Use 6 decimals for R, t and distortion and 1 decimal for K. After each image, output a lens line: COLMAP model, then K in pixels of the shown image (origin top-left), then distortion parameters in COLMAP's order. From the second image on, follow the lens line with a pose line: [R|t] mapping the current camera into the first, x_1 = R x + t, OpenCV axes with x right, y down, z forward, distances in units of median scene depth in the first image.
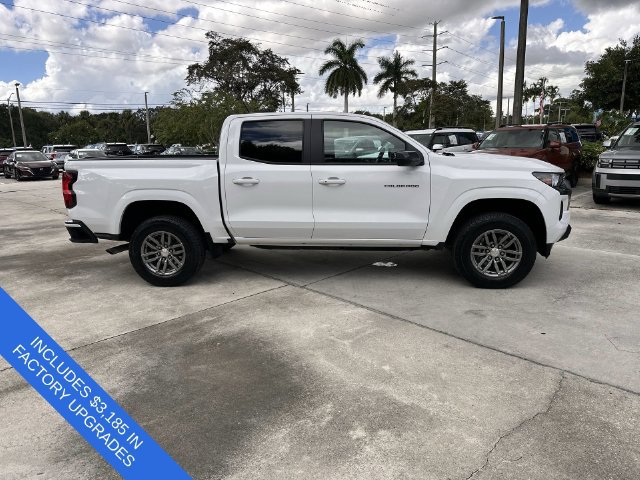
lens RADIAL K [[451.7, 0, 317.2], [0, 451.7, 234.6], [0, 0, 1]] dist [0.036174, -0.045317]
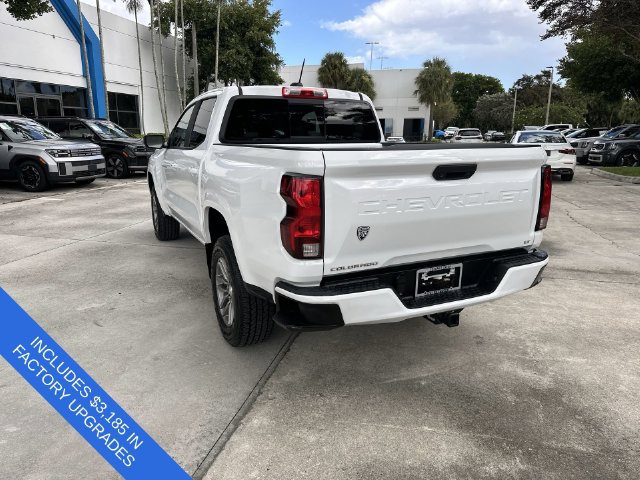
lens RADIAL K [[451.7, 0, 318.4], [0, 451.7, 236.1], [0, 0, 1]] dist [0.036174, -0.045317]
pose [[-0.531868, -0.165967, 0.830405, -0.901787], [0.178266, 0.936689, 0.301388, -0.280777], [-0.827851, 0.308331, -0.468608, 1.549853]]
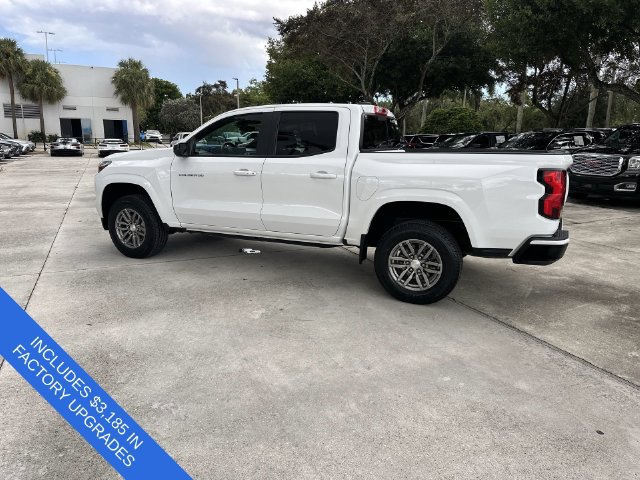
lens RADIAL K [[451.7, 0, 316.2], [0, 451.7, 239.3], [0, 0, 1]] dist [0.036174, -0.045317]
pose [[-0.946849, -0.058552, 0.316303, -0.392191], [0.073408, 0.918019, 0.389682, -0.421916], [-0.313189, 0.392190, -0.864928, 2.153211]]
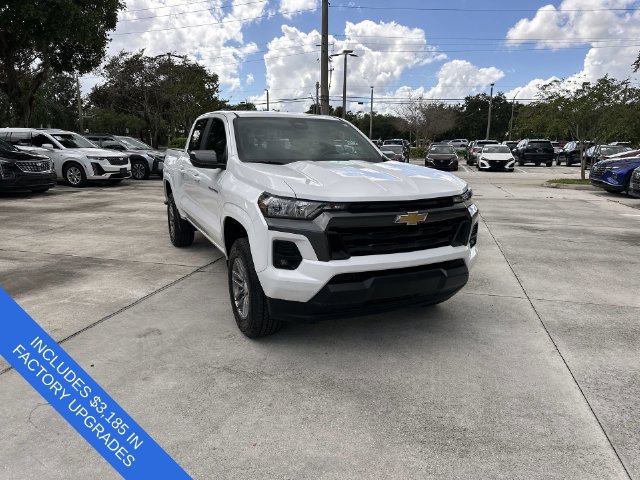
lens RADIAL K [[451.7, 0, 318.8], [0, 451.7, 242.8], [0, 0, 1]] dist [0.036174, -0.045317]
pose [[0.523096, 0.214285, -0.824896, 1.018474], [-0.191984, 0.972627, 0.130918, -0.153193], [0.830369, 0.089884, 0.549916, 0.629348]]
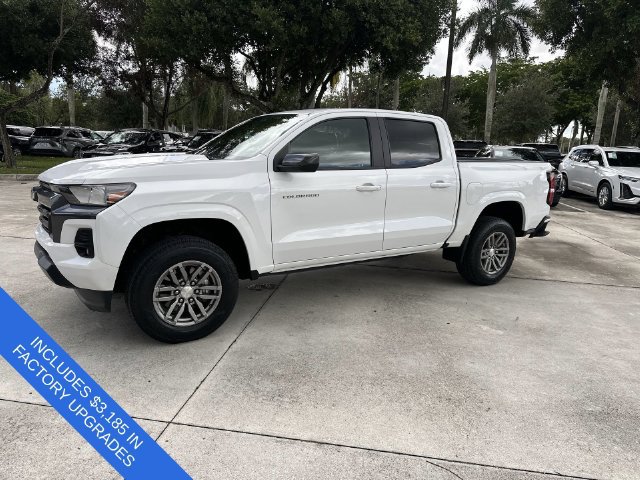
lens RADIAL K [[451.7, 0, 315.2], [0, 451.7, 235.1], [0, 0, 1]] dist [0.036174, -0.045317]
pose [[-0.792536, 0.109987, -0.599825, 0.648991], [-0.144019, 0.922021, 0.359355, -0.388037], [0.592576, 0.371188, -0.714894, 1.869144]]
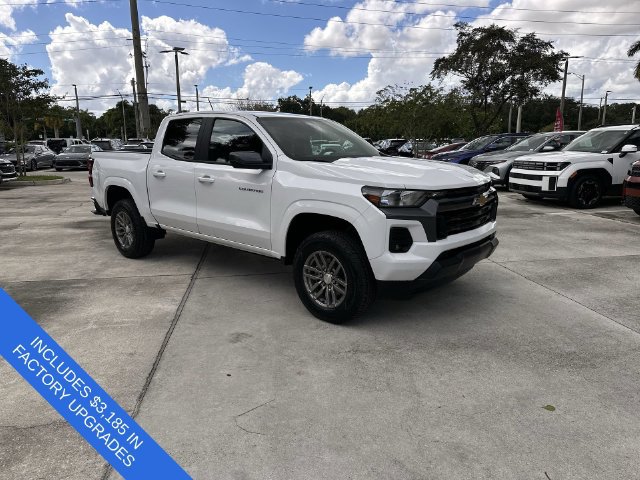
lens RADIAL K [[451.7, 0, 318.5], [0, 451.7, 238.7], [0, 0, 1]] dist [0.036174, -0.045317]
pose [[0.813468, 0.140037, -0.564500, 0.782325], [-0.128449, 0.989871, 0.060459, -0.076209], [0.567249, 0.023328, 0.823216, 0.291424]]
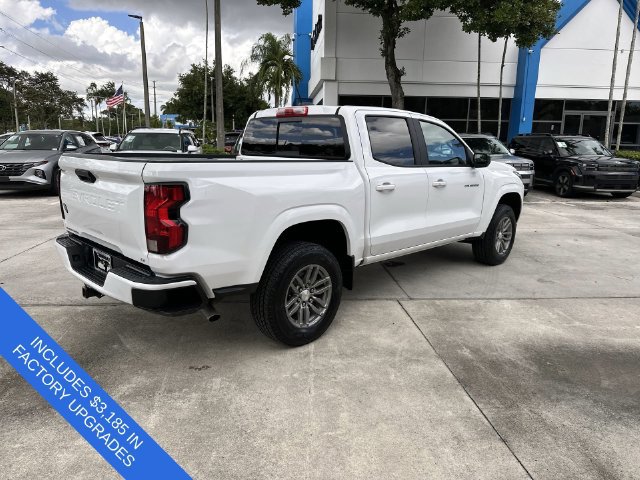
lens RADIAL K [[451.7, 0, 315.0], [0, 451.7, 239.3], [0, 0, 1]] dist [0.036174, -0.045317]
pose [[0.633419, -0.126790, 0.763351, -0.853157], [0.123016, 0.990439, 0.062431, -0.087883], [-0.763969, 0.054359, 0.642960, 0.545527]]
